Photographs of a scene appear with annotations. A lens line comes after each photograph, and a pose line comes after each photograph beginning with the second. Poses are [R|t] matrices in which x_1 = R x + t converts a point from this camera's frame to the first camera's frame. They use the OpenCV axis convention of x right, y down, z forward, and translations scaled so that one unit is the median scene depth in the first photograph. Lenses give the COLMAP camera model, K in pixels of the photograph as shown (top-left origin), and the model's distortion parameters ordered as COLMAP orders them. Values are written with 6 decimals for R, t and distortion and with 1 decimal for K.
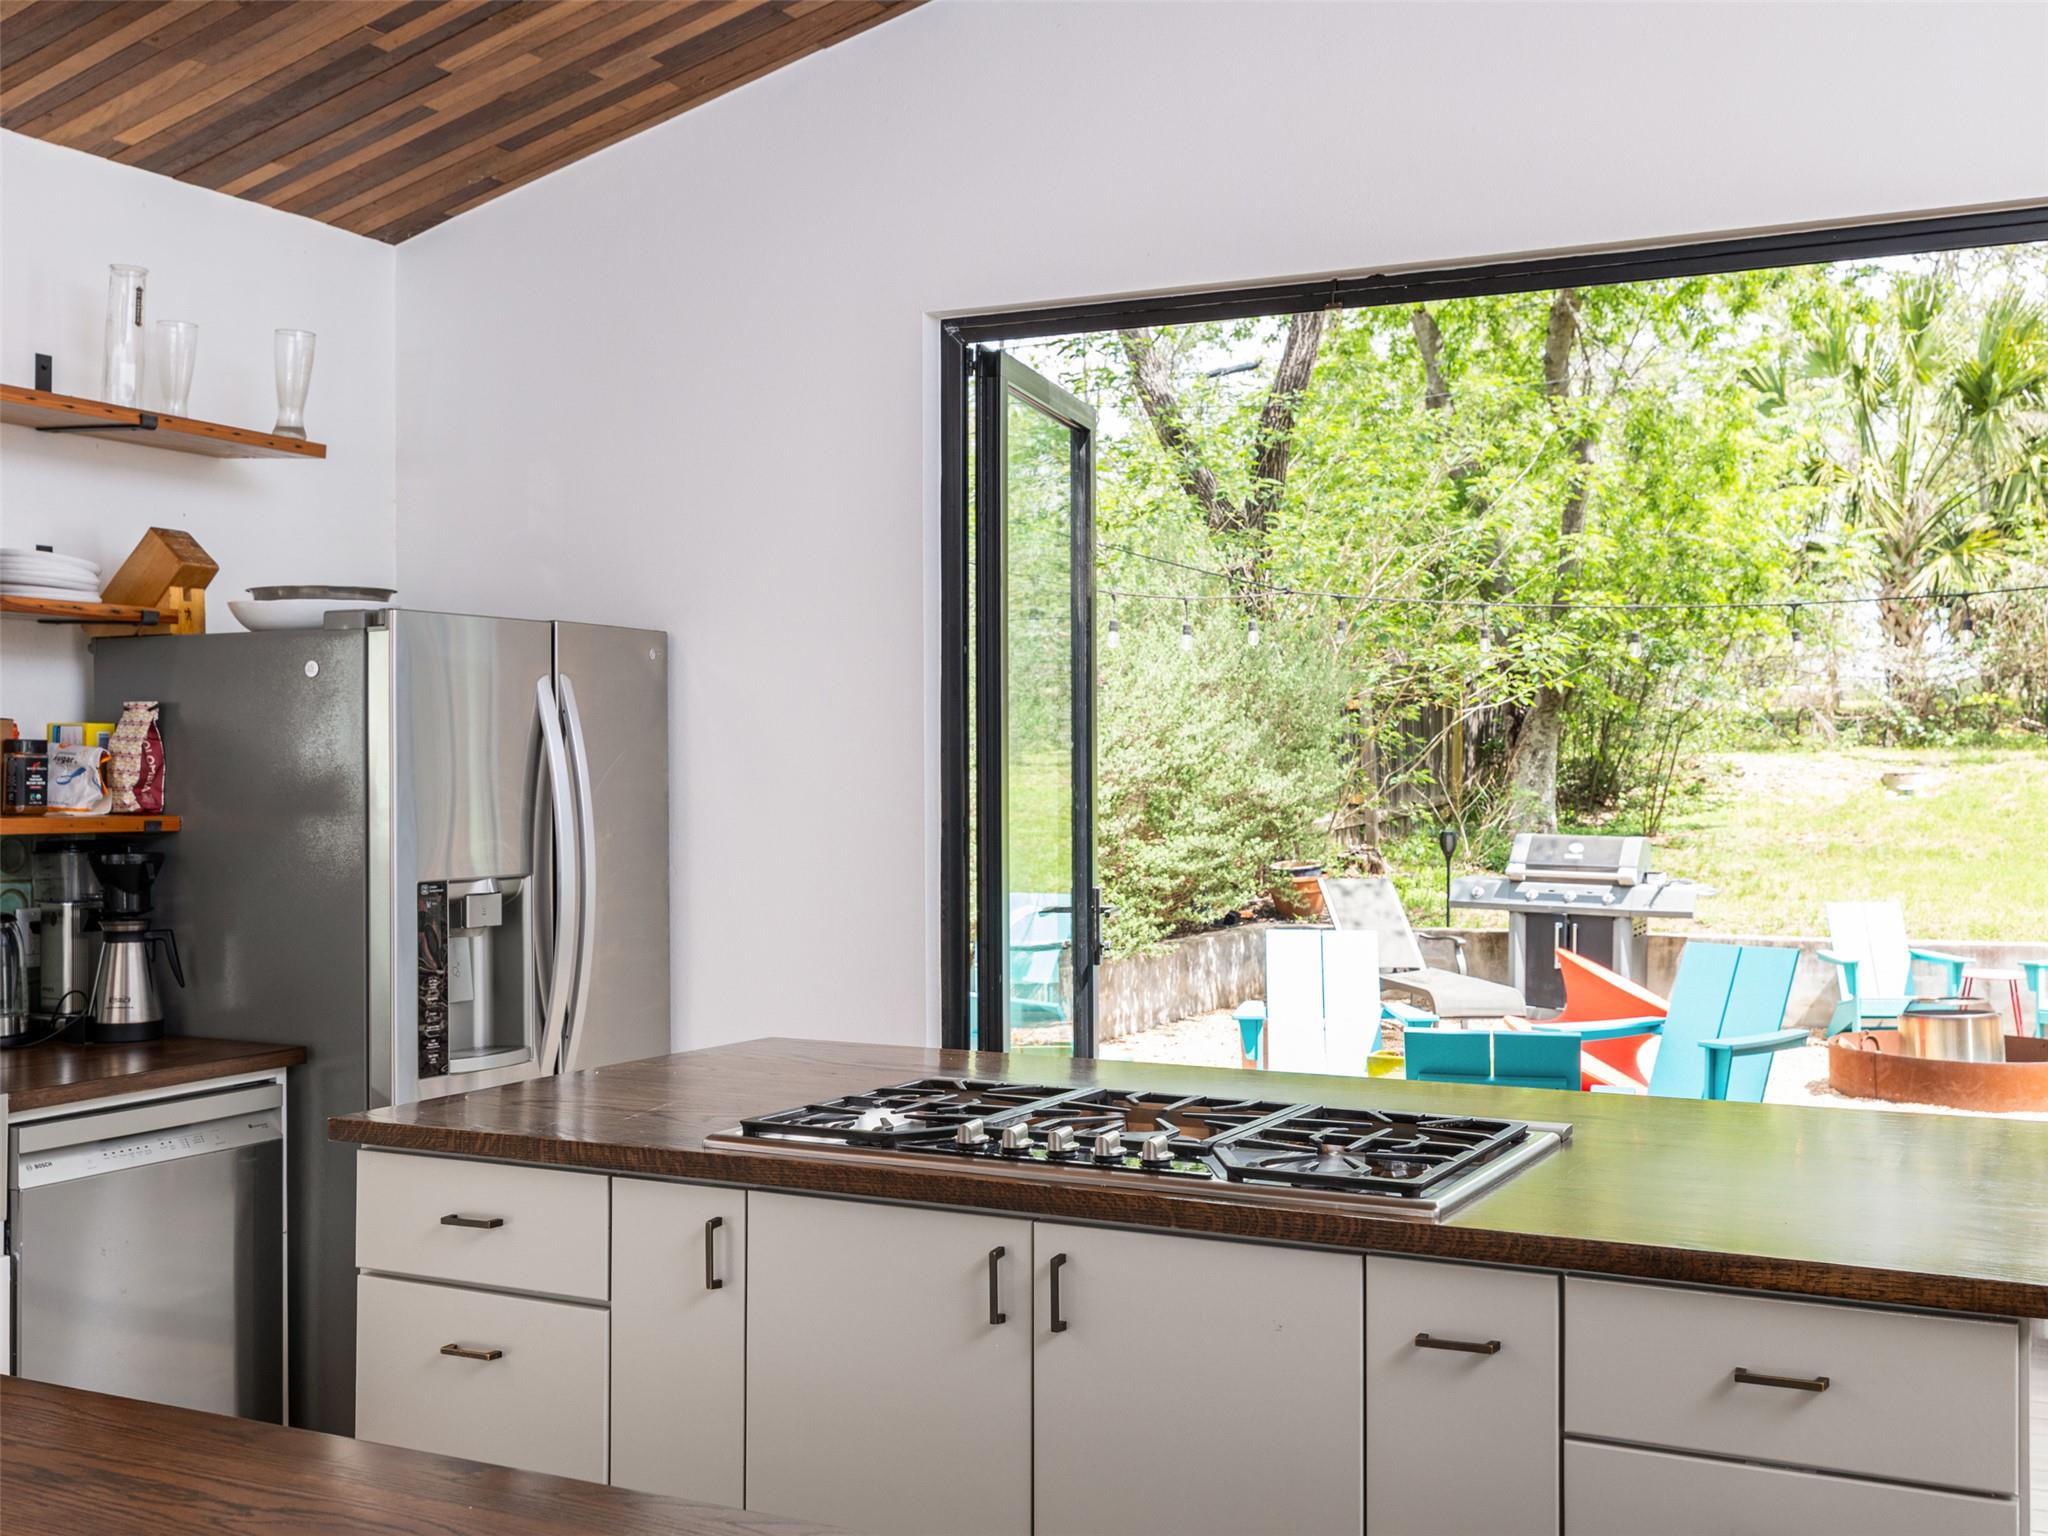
lens RADIAL K [[2224.9, 0, 1024.0], [0, 2224.9, 768.0], [0, 0, 1]] dist [0.002667, 0.001246]
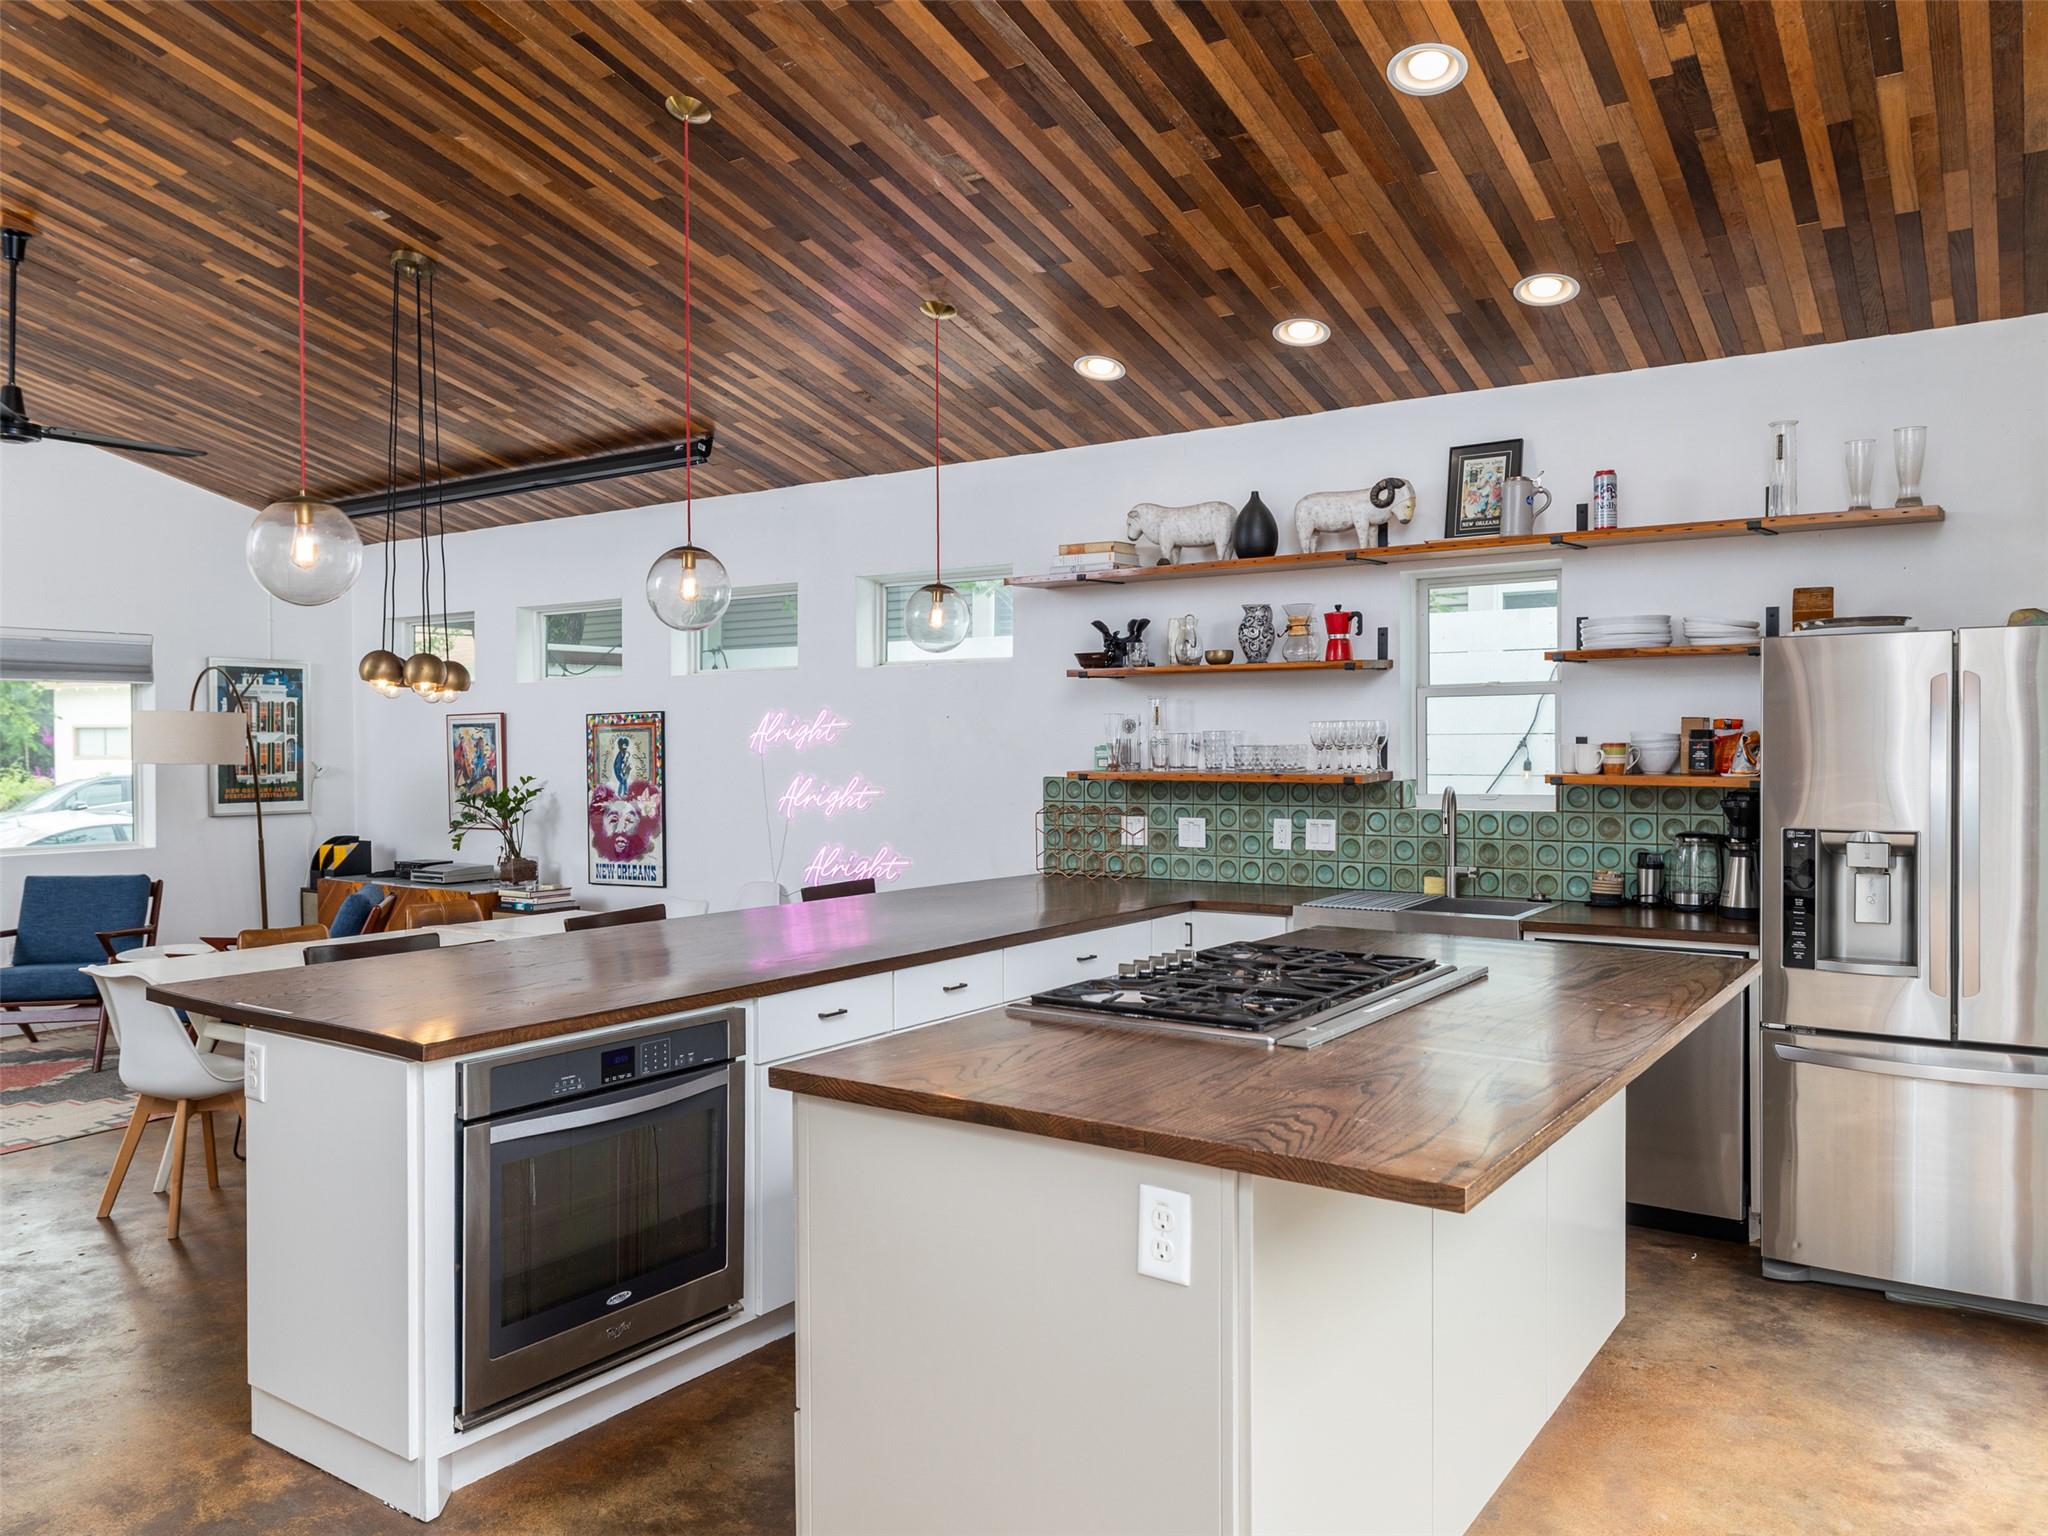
lens RADIAL K [[1476.8, 0, 1024.9], [0, 1476.8, 815.1], [0, 0, 1]] dist [-0.004757, -0.004744]
pose [[-0.138300, 0.046794, -0.989284, 0.641902], [0.002519, 0.998897, 0.046897, -0.002083], [0.990387, 0.003994, -0.138266, 0.578435]]
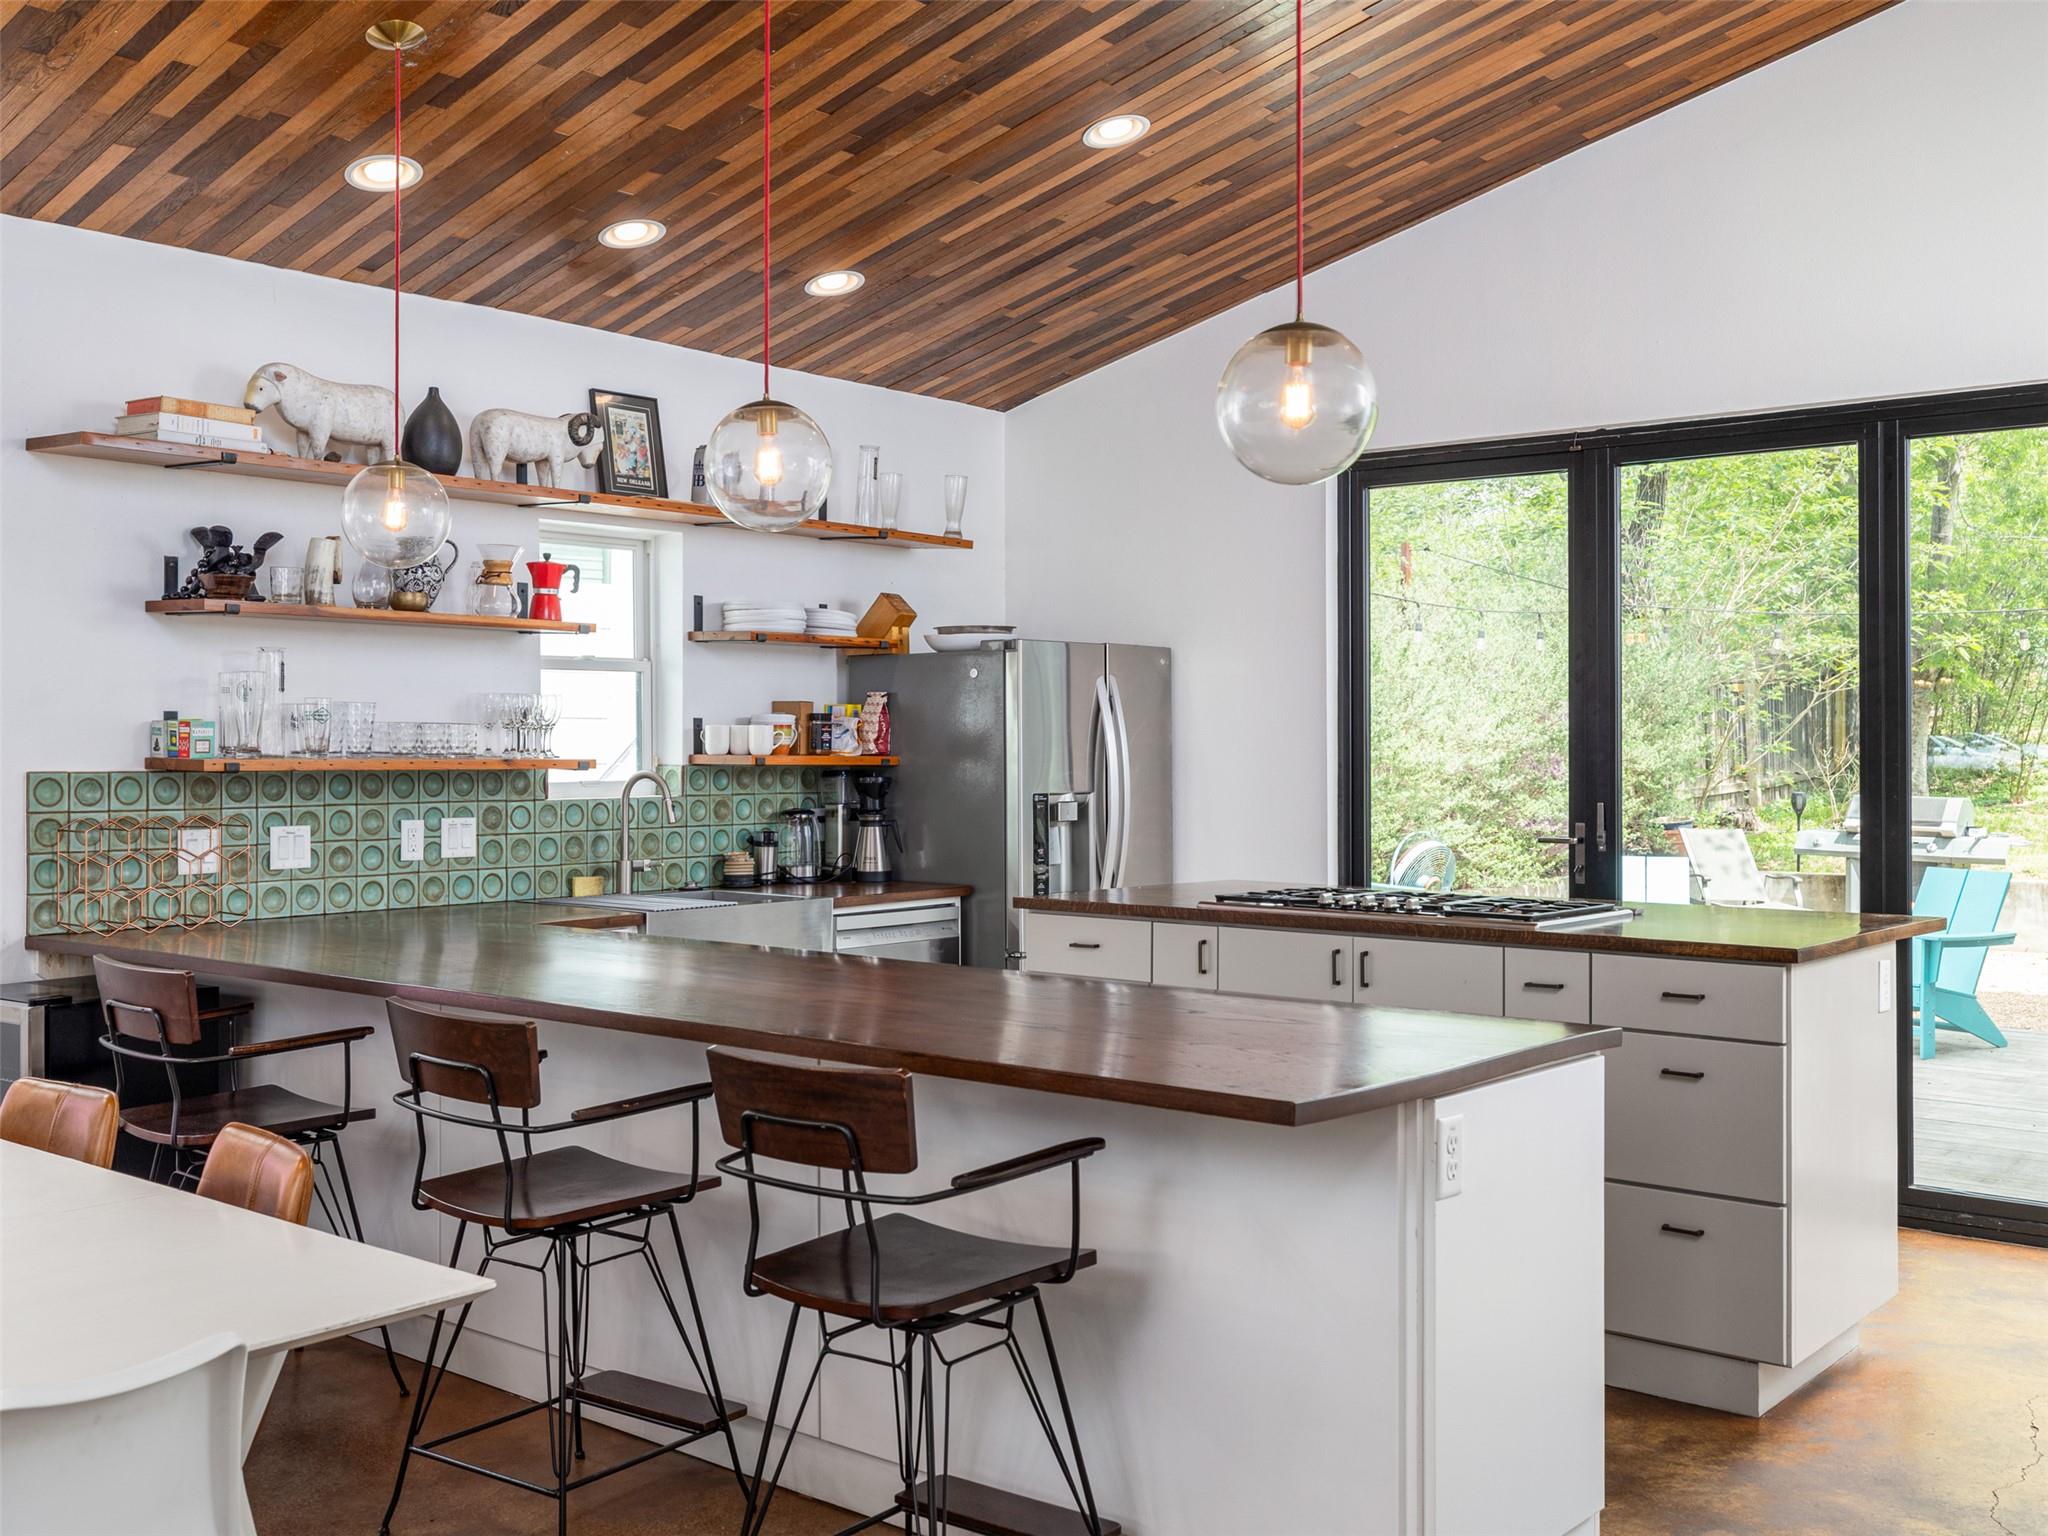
lens RADIAL K [[1990.0, 0, 1019.8], [0, 1990.0, 741.0], [0, 0, 1]] dist [0.000880, 0.006643]
pose [[0.974796, -0.000213, -0.223097, 0.062244], [-0.000483, 0.999995, -0.003064, 0.013006], [0.223096, 0.003095, 0.974791, -0.482689]]
